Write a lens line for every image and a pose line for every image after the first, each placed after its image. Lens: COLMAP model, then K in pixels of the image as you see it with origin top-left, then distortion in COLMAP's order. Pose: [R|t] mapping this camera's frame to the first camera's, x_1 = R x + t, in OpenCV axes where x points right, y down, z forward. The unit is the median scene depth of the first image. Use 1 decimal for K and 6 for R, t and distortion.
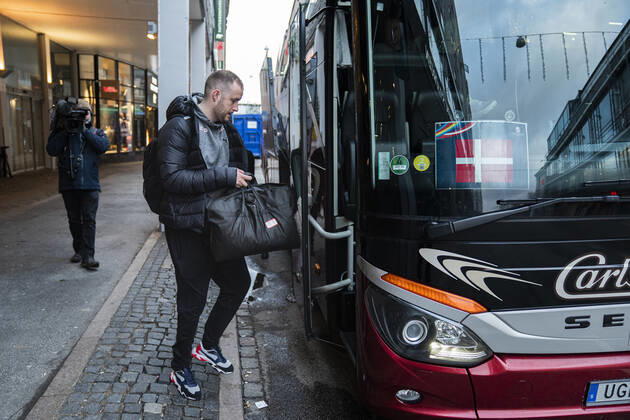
lens RADIAL K [[543.2, 0, 306.4], [0, 543.2, 208.3], [0, 0, 1]] dist [-0.013359, 0.005720]
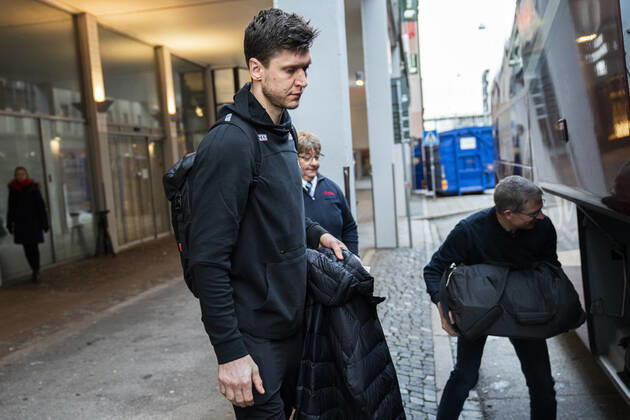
lens RADIAL K [[543.2, 0, 306.4], [0, 543.2, 208.3], [0, 0, 1]] dist [-0.013359, 0.005720]
pose [[0.932093, -0.067165, -0.355937, -0.064404], [0.047711, 0.996862, -0.063168, -0.052149], [0.359063, 0.041896, 0.932373, 0.386240]]
